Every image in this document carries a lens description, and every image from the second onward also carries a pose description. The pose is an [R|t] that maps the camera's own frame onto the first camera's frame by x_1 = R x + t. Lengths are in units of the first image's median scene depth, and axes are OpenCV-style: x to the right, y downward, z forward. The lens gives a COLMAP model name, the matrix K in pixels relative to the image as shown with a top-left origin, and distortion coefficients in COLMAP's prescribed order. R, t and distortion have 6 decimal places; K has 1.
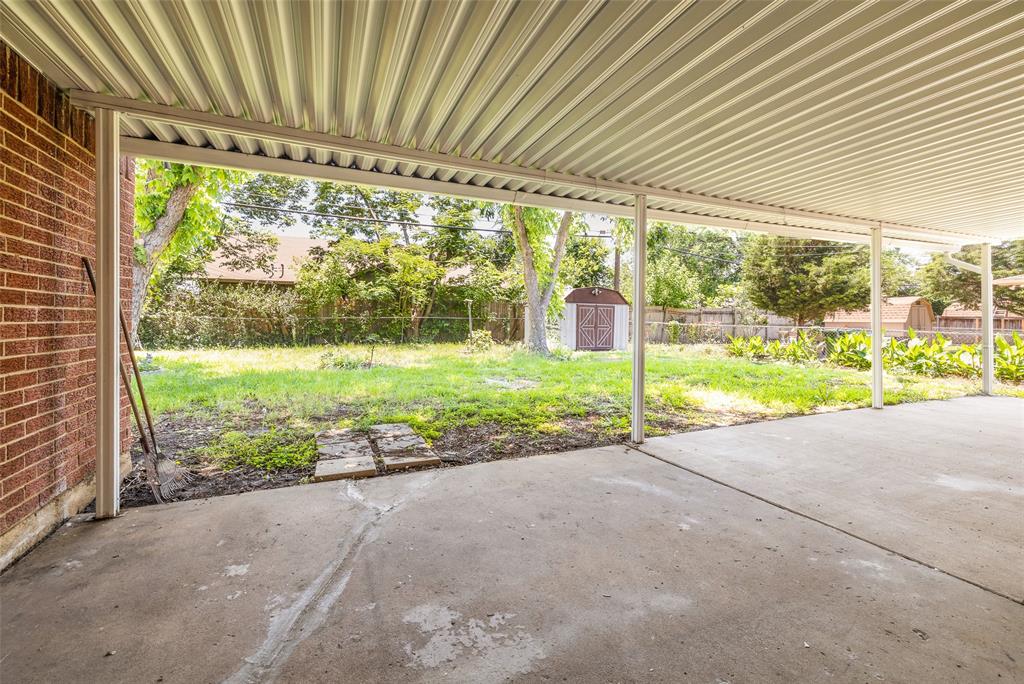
lens RADIAL K [[449.4, 0, 511.9], [0, 449.4, 328.8], [0, 0, 1]] dist [0.000019, 0.000078]
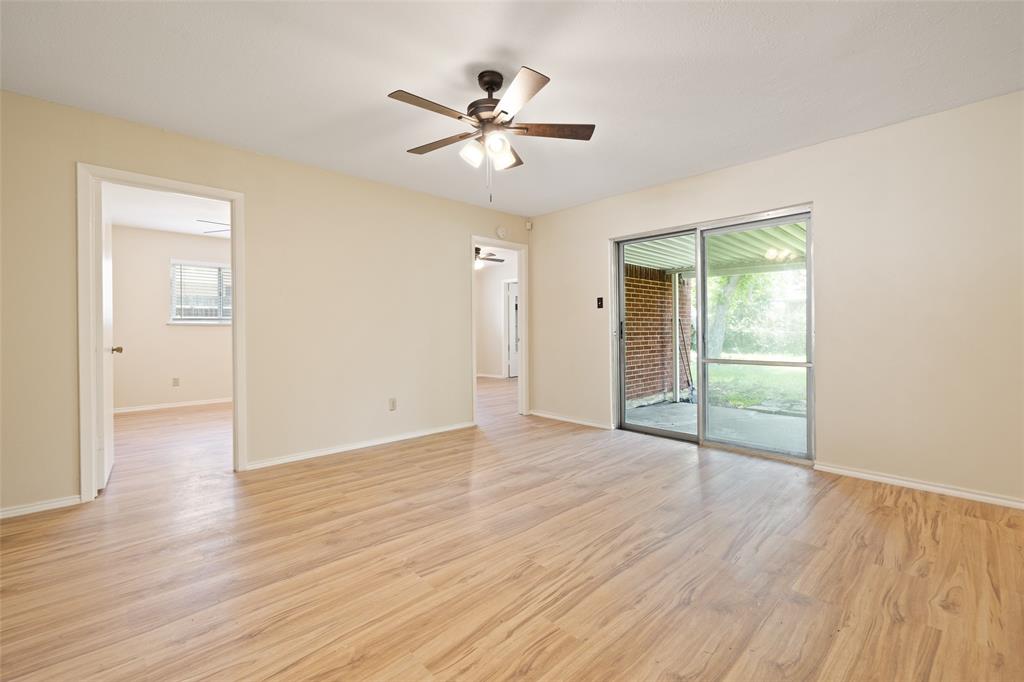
lens RADIAL K [[449.4, 0, 511.9], [0, 449.4, 327.8], [0, 0, 1]] dist [0.000019, 0.000078]
pose [[0.336780, -0.014508, -0.941472, 1.624889], [-0.003621, 0.999854, -0.016703, -0.041346], [0.941576, 0.009035, 0.336678, -1.102272]]
